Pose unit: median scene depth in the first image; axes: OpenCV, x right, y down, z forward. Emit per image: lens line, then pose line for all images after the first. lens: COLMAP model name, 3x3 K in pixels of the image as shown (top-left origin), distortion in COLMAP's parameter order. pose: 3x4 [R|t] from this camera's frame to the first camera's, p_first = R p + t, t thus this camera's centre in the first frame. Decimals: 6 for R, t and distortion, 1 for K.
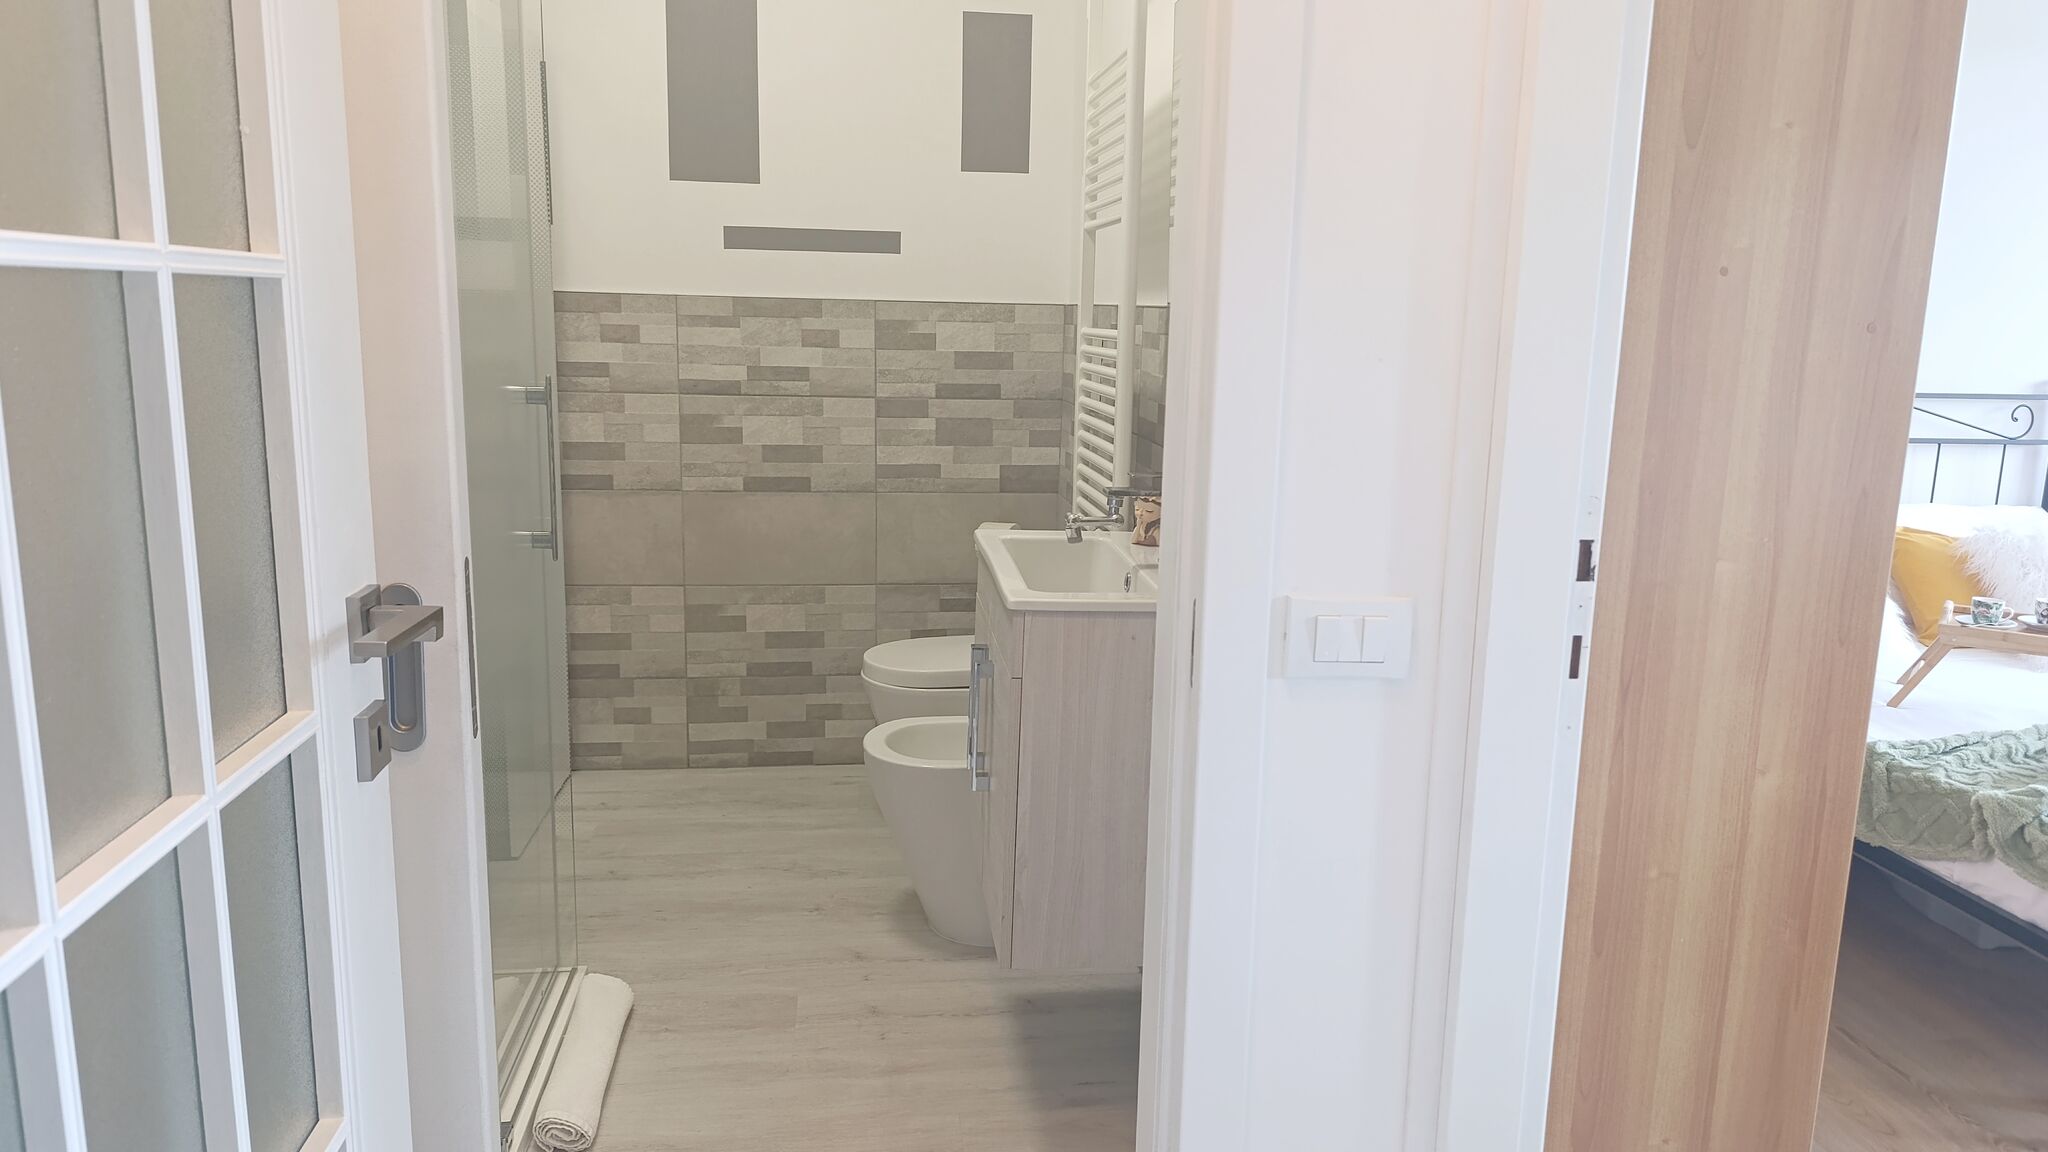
lens RADIAL K [[1404.8, 0, 1042.7], [0, 1404.8, 573.7], [0, 0, 1]] dist [0.042741, -0.050886]
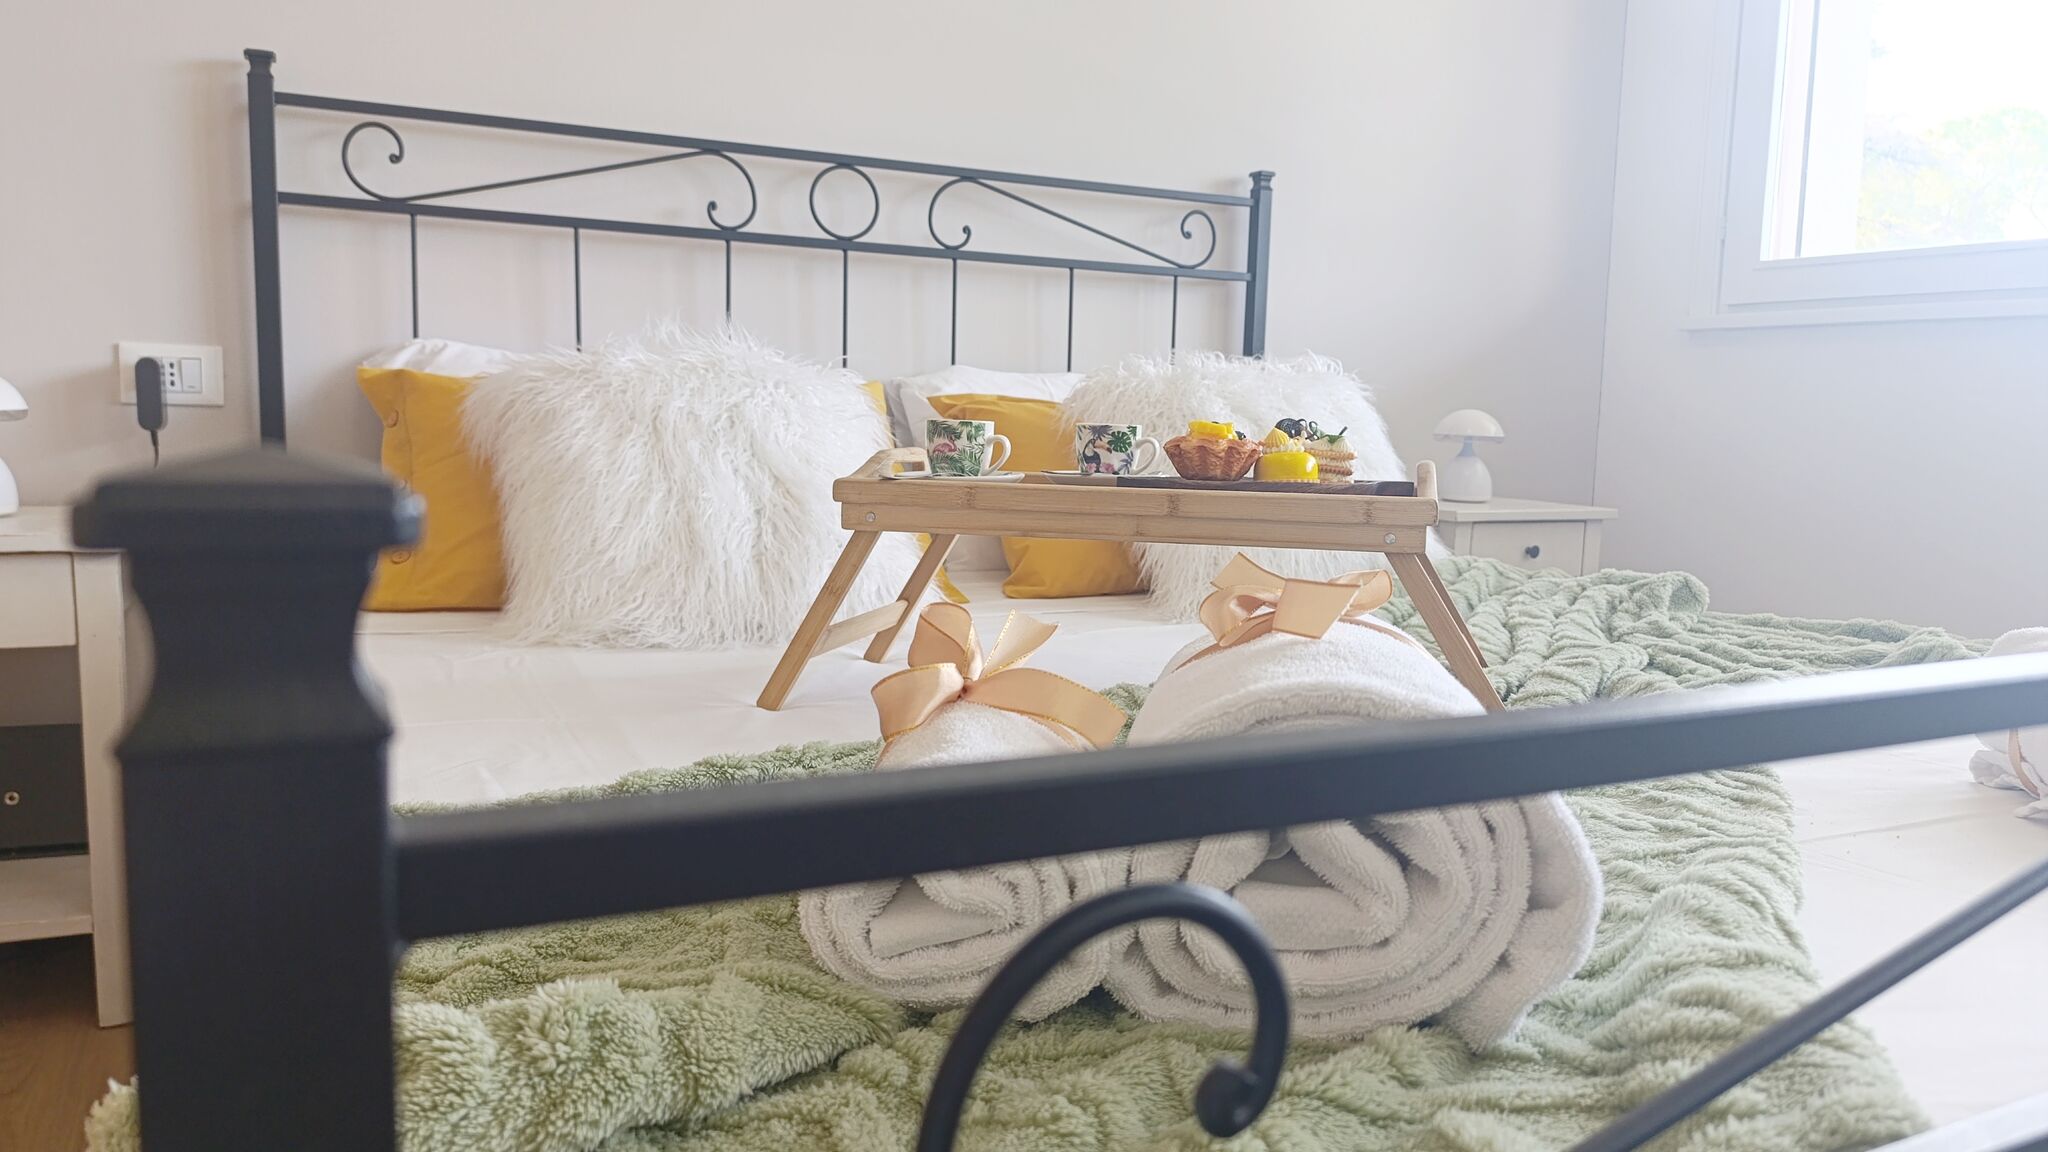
lens RADIAL K [[1404.8, 0, 1031.8], [0, 1404.8, 575.0], [0, 0, 1]] dist [0.042741, -0.050886]
pose [[0.940000, -0.044561, 0.338253, 0.613089], [0.065844, 0.996490, -0.051703, 0.094046], [-0.334761, 0.070872, 0.939634, 0.691372]]
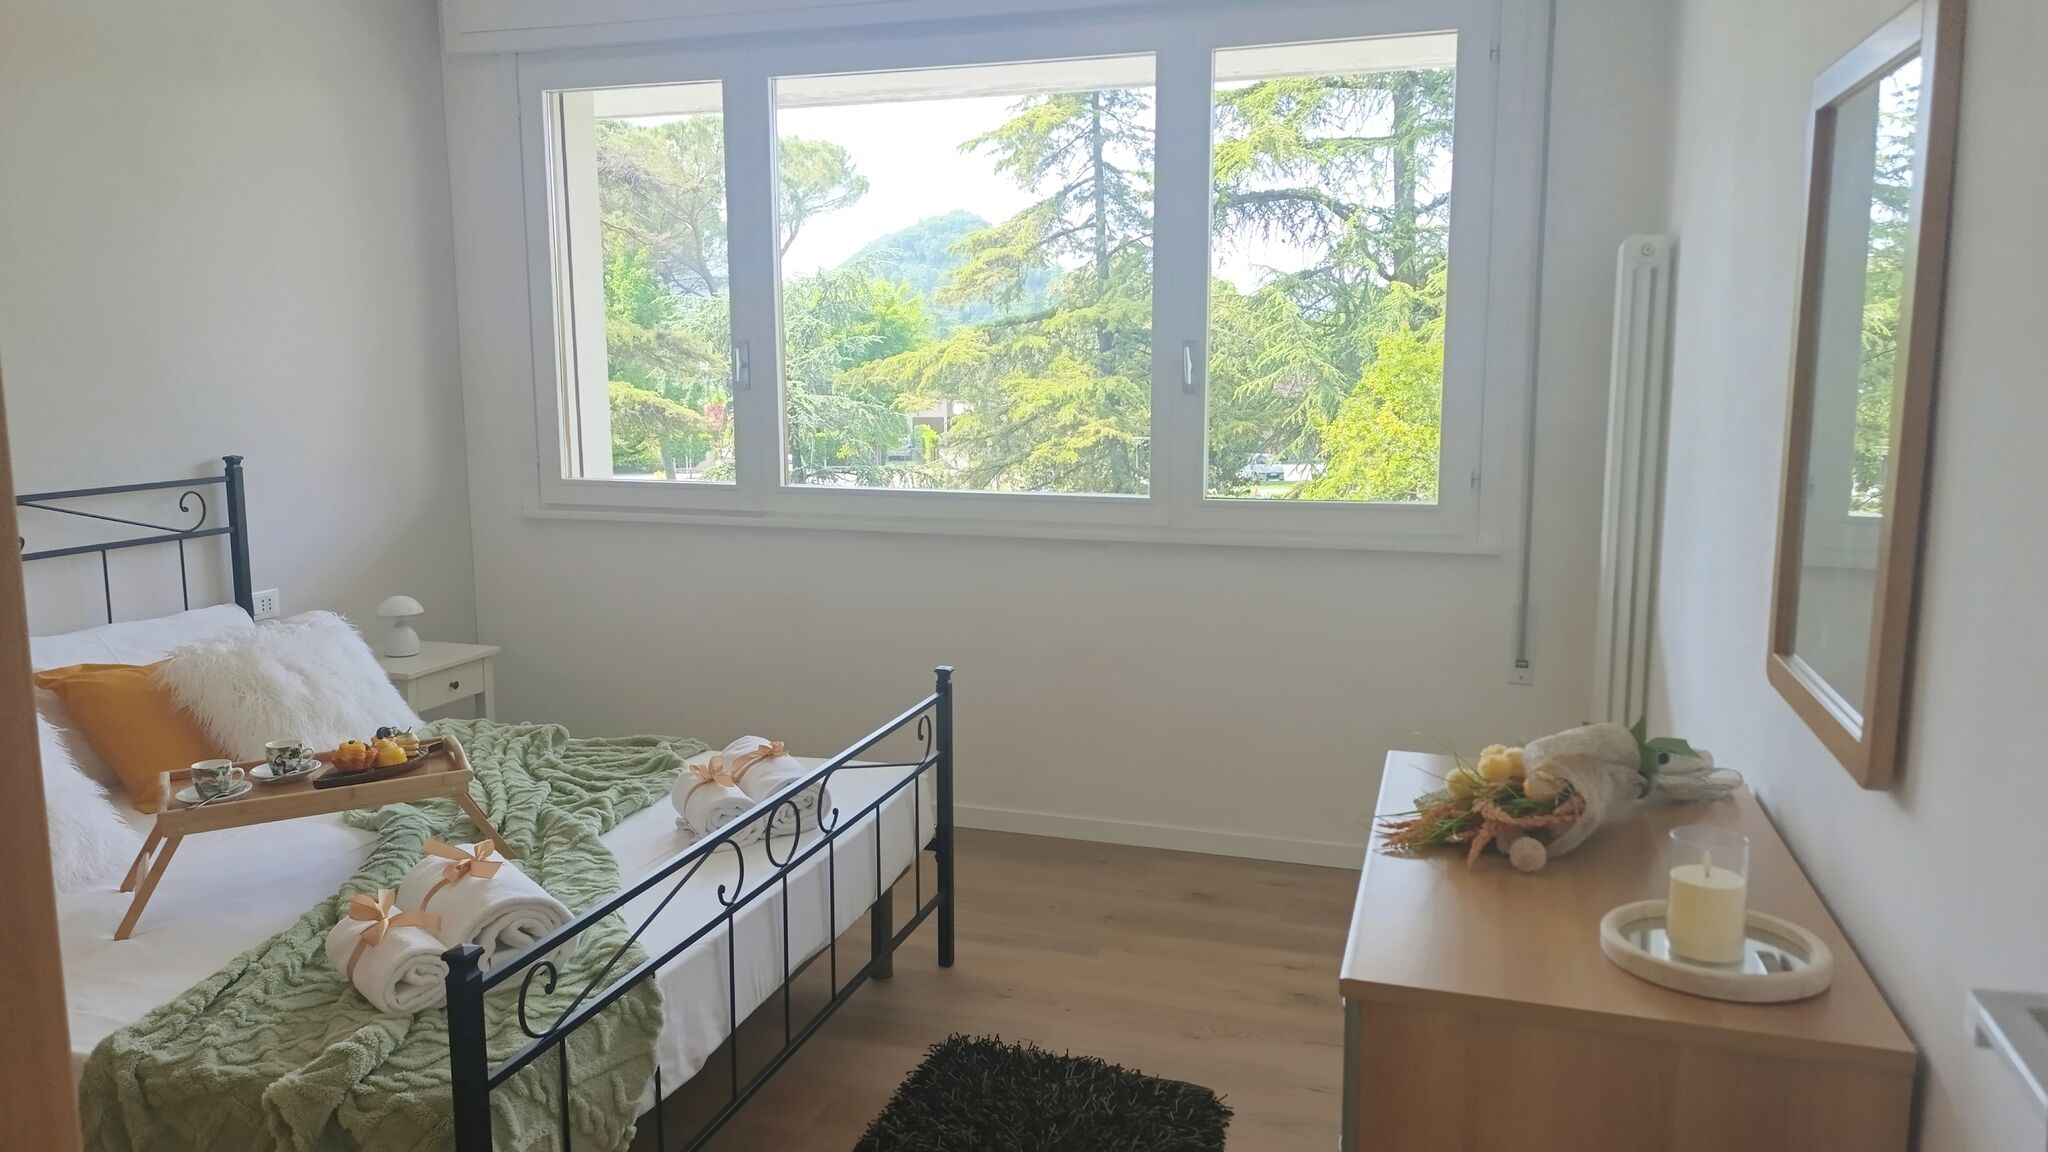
lens RADIAL K [[1404.8, 0, 1004.0], [0, 1404.8, 573.7], [0, 0, 1]] dist [0.042741, -0.050886]
pose [[0.425947, -0.157866, 0.890869, 0.191450], [0.182508, 0.979410, 0.086294, -0.081061], [-0.886149, 0.125834, 0.445988, 0.275383]]
